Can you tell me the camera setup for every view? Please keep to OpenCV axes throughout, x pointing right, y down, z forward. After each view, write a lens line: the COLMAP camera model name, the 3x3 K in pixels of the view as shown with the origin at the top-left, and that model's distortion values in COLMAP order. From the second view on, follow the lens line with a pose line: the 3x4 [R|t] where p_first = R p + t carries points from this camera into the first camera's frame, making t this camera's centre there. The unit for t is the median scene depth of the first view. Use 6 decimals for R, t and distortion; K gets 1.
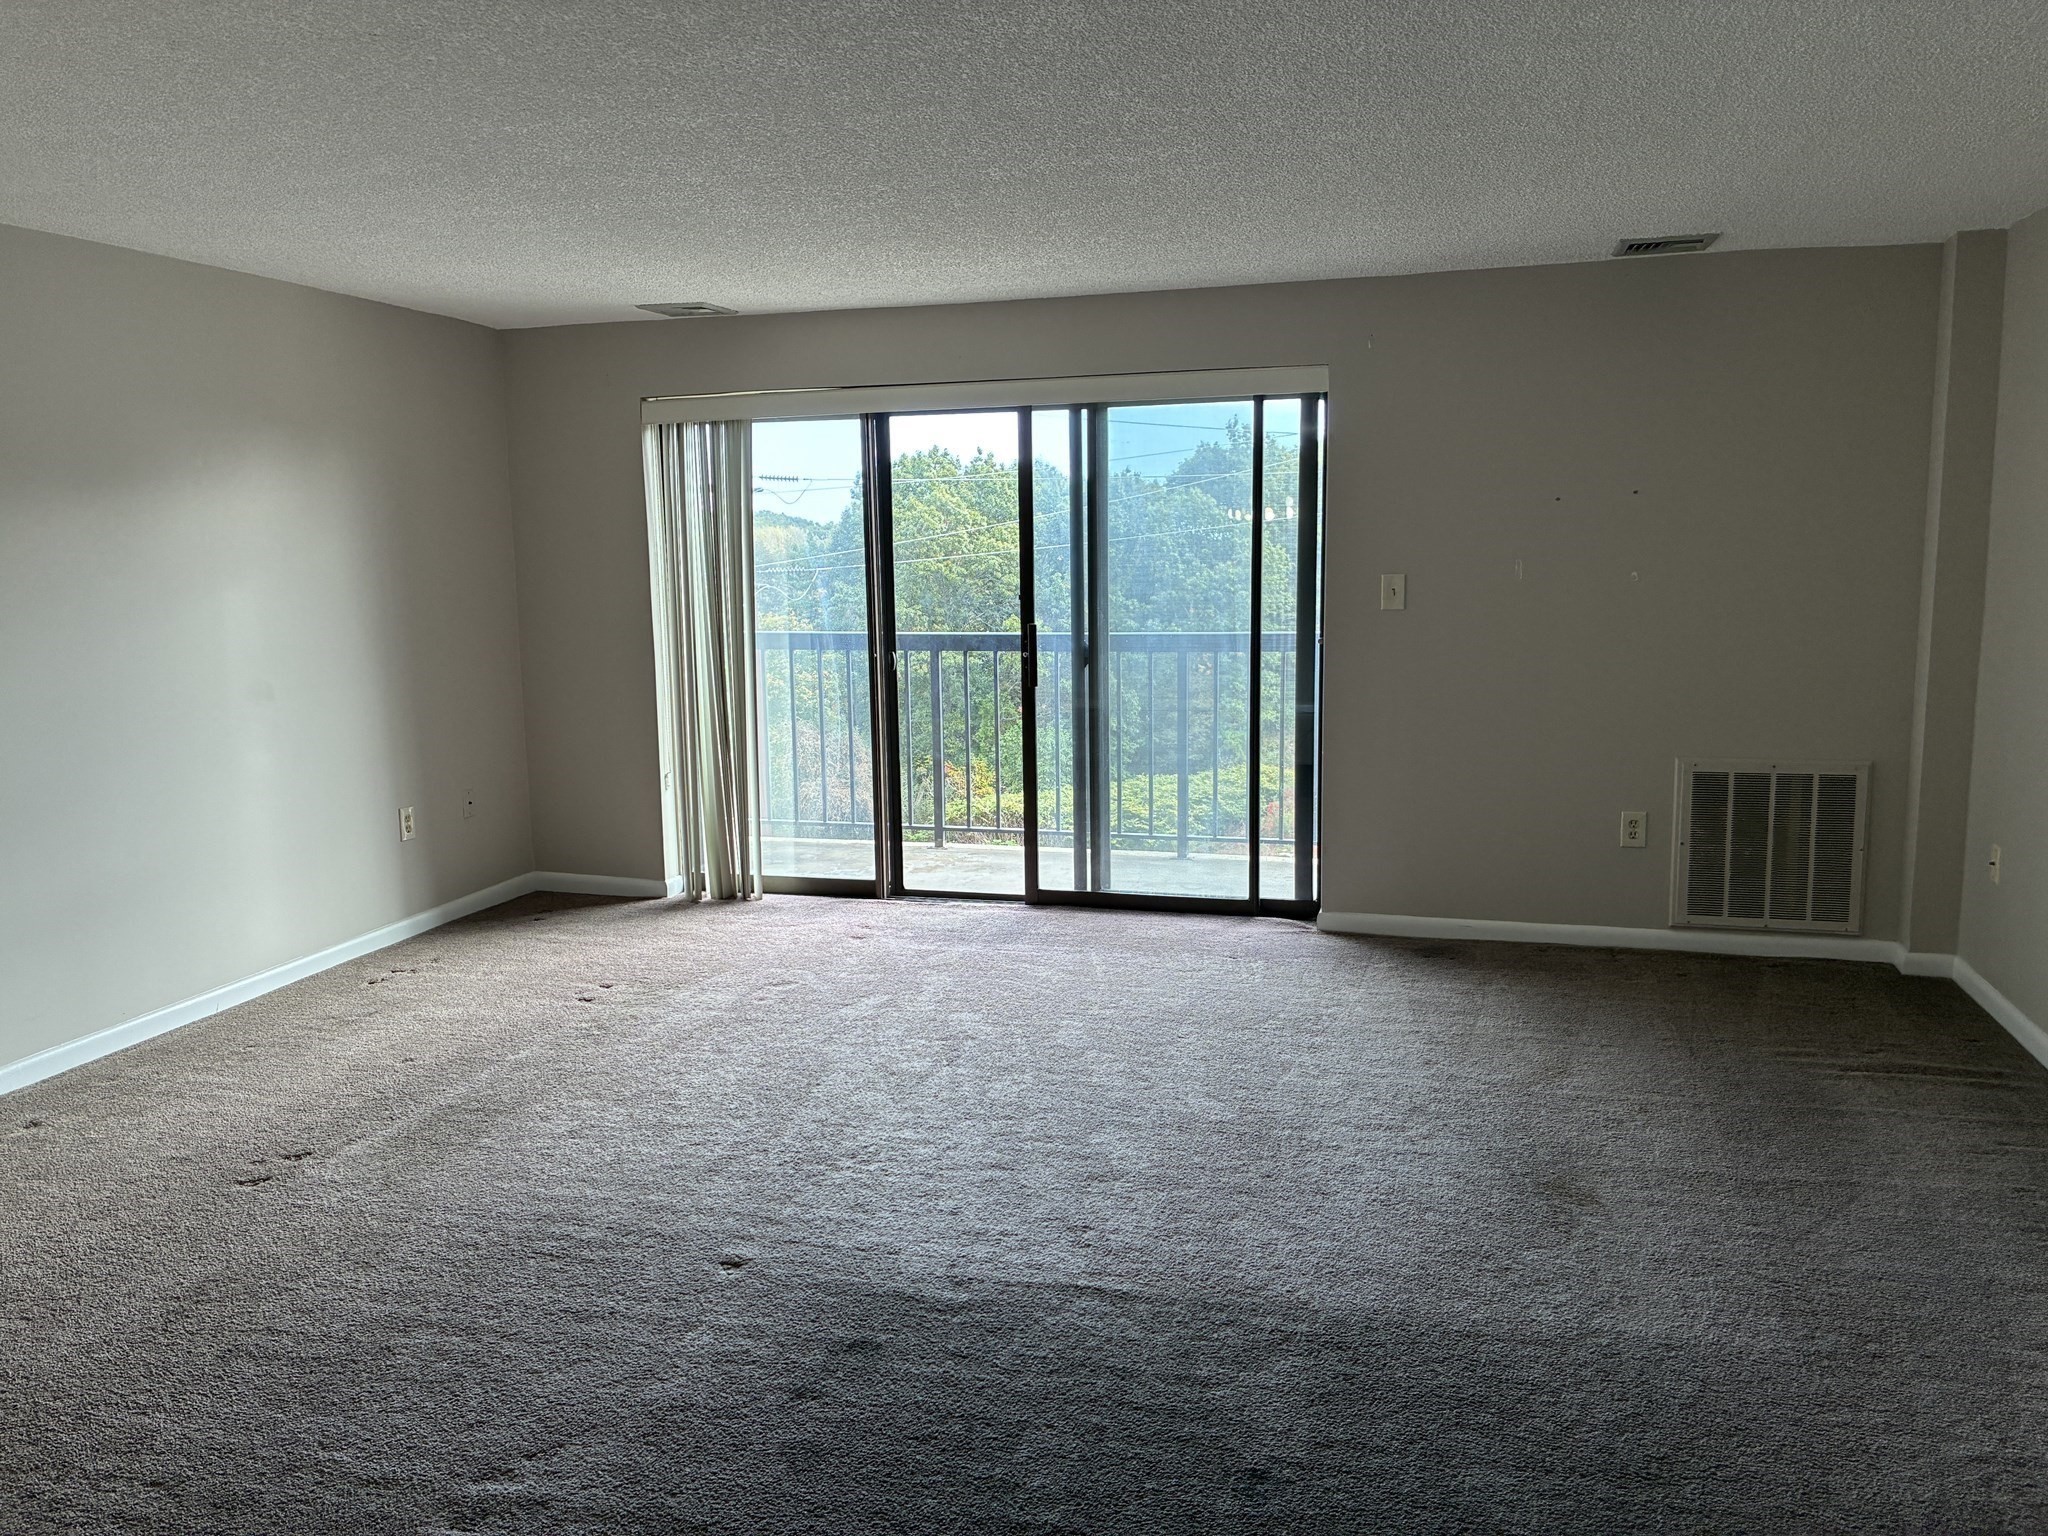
lens RADIAL K [[1556.7, 0, 1024.0], [0, 1556.7, 768.0], [0, 0, 1]] dist [0.001407, -0.001204]
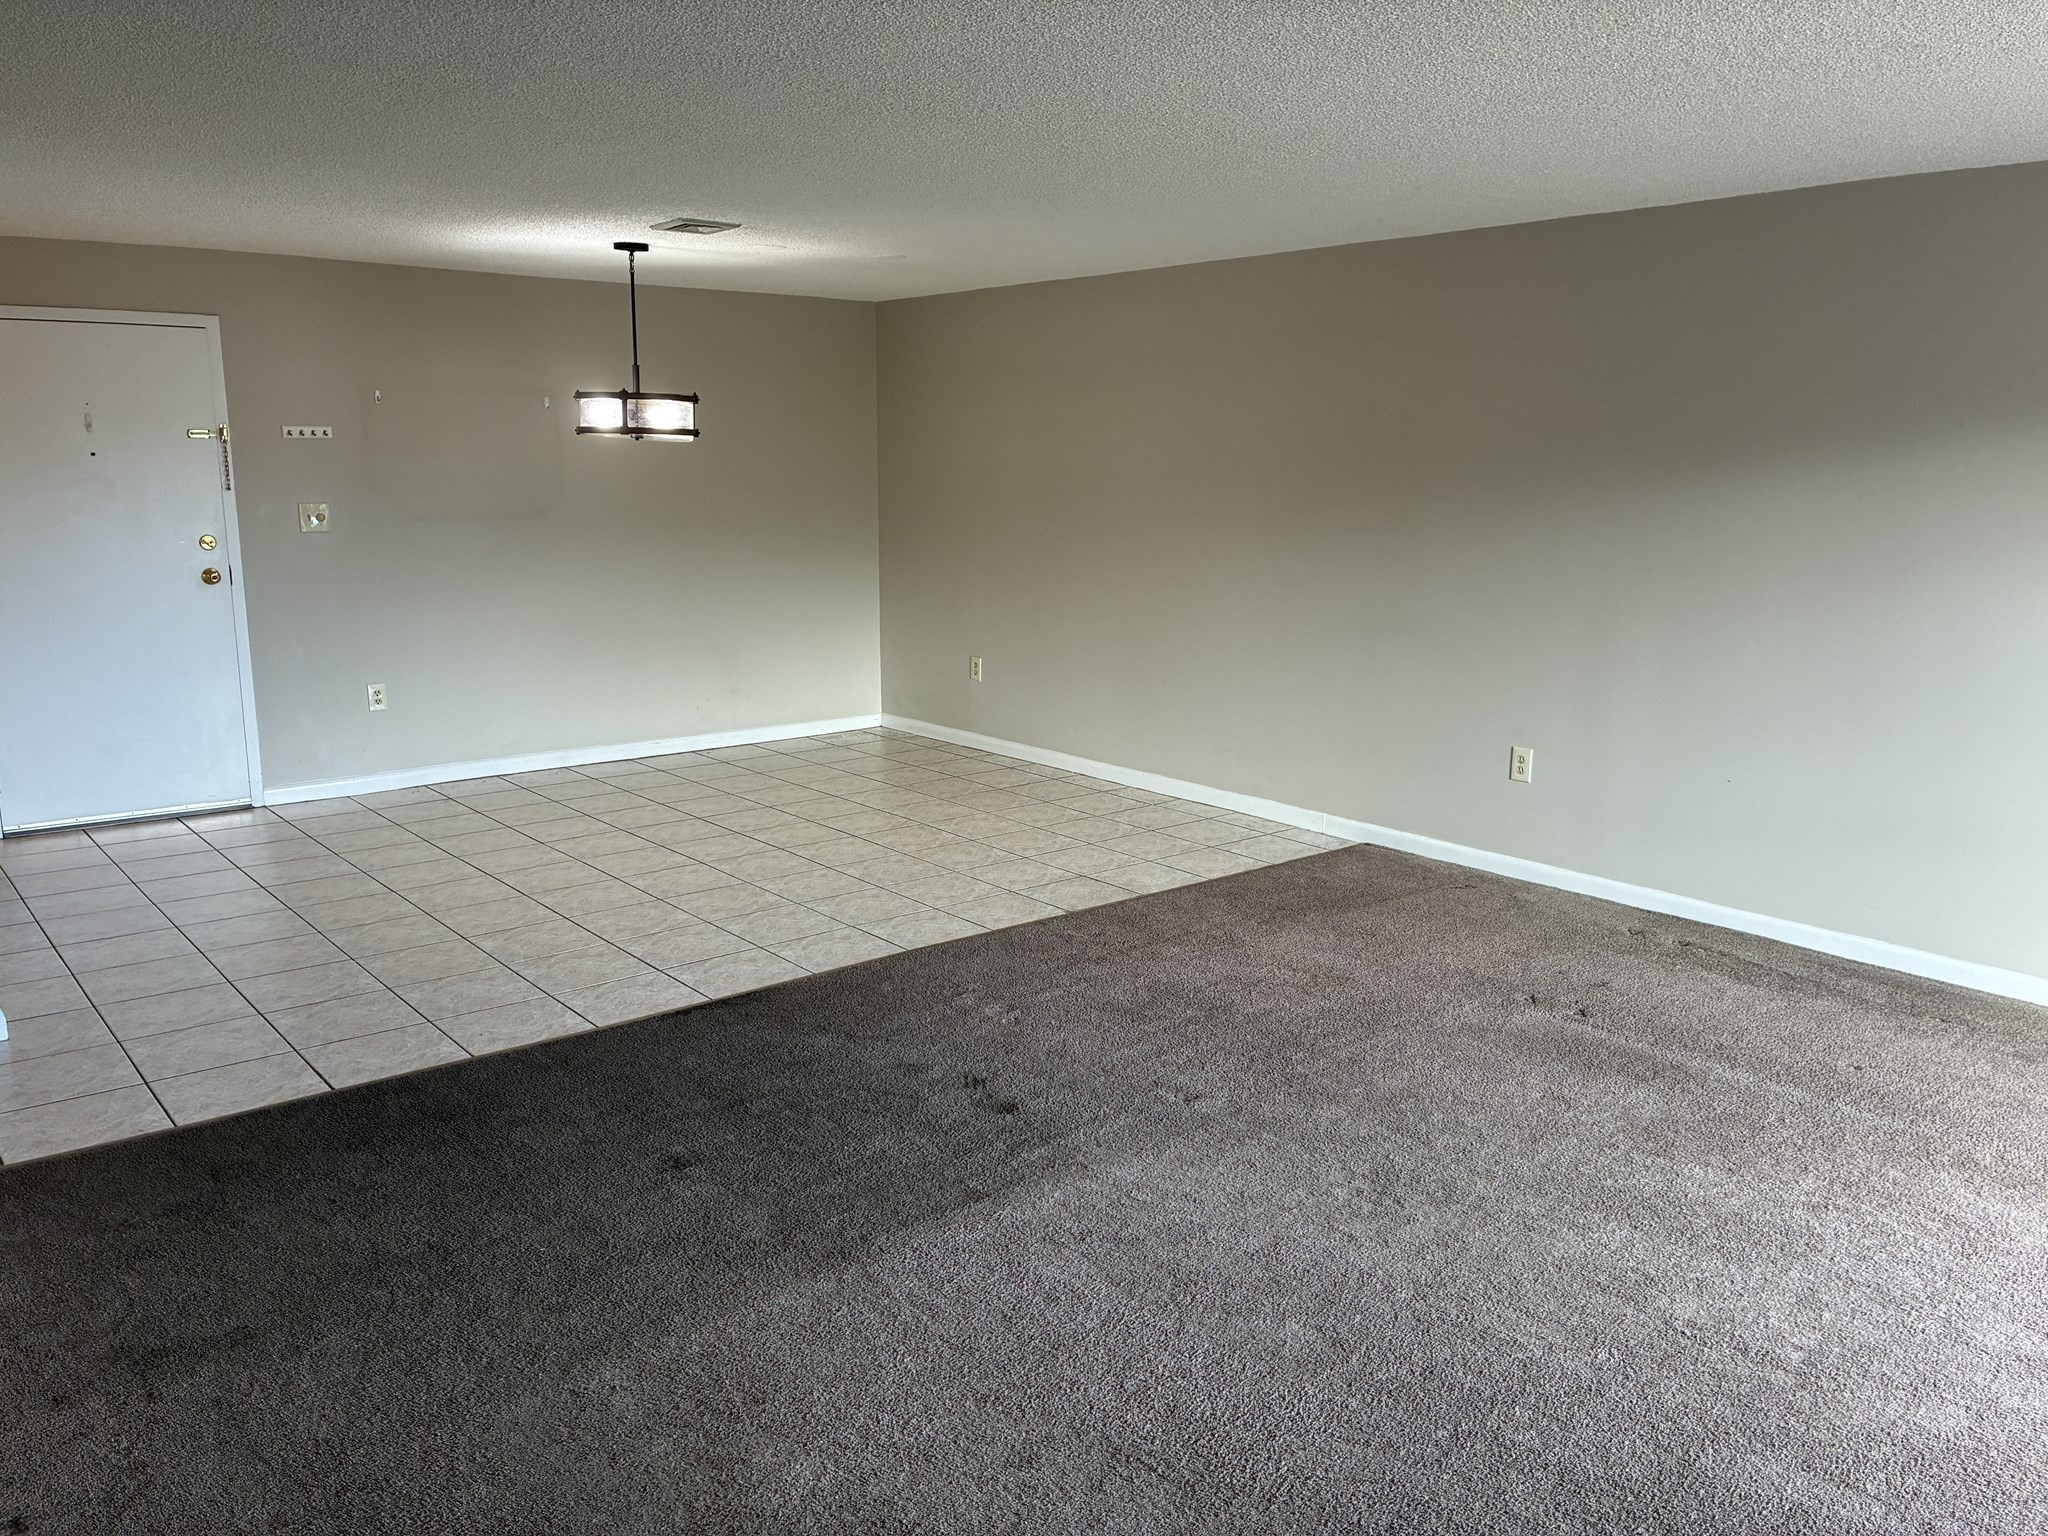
lens RADIAL K [[1556.7, 0, 1024.0], [0, 1556.7, 768.0], [0, 0, 1]] dist [0.001407, -0.001204]
pose [[-0.575555, 0.174667, -0.798891, 0.618317], [-0.118187, 0.948899, 0.292612, -0.198319], [0.809177, 0.262833, -0.525501, 1.138485]]
